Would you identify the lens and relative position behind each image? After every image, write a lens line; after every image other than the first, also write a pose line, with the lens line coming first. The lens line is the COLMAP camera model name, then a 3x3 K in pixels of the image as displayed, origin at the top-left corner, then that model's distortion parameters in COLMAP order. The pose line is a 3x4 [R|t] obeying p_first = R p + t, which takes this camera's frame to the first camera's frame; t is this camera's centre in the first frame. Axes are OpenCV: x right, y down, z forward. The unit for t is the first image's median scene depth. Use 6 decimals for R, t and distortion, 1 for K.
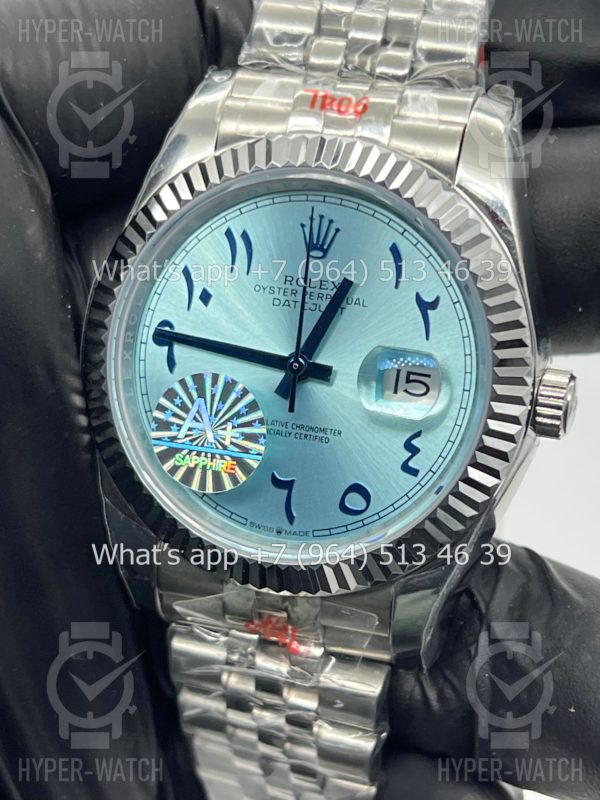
lens RADIAL K [[1827.1, 0, 295.1], [0, 1827.1, 387.3], [0, 0, 1]] dist [0.234334, 0.000000]
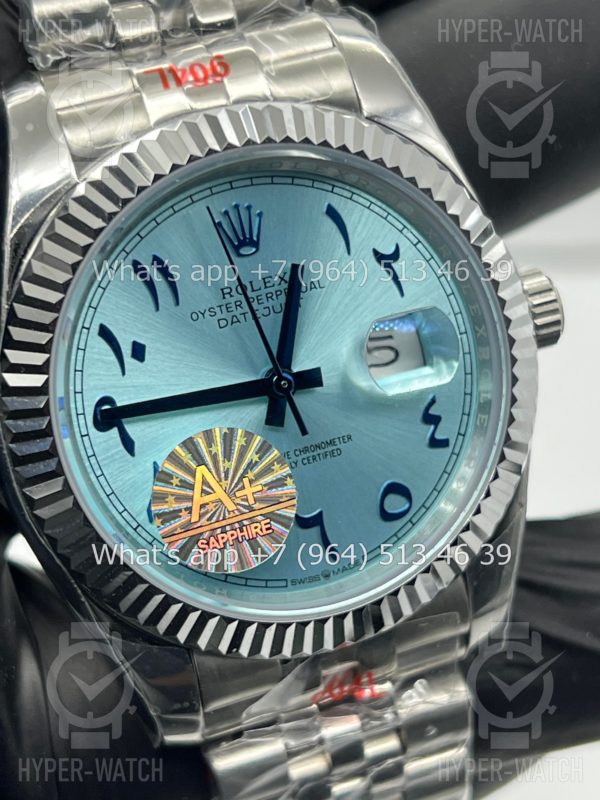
lens RADIAL K [[1827.1, 0, 297.3], [0, 1827.1, 400.3], [0, 0, 1]] dist [0.234334, 0.000000]
pose [[0.797639, -0.387177, 0.462457, -0.379161], [0.374054, 0.919043, 0.124274, -0.104981], [-0.473134, 0.073858, 0.877889, 0.266026]]
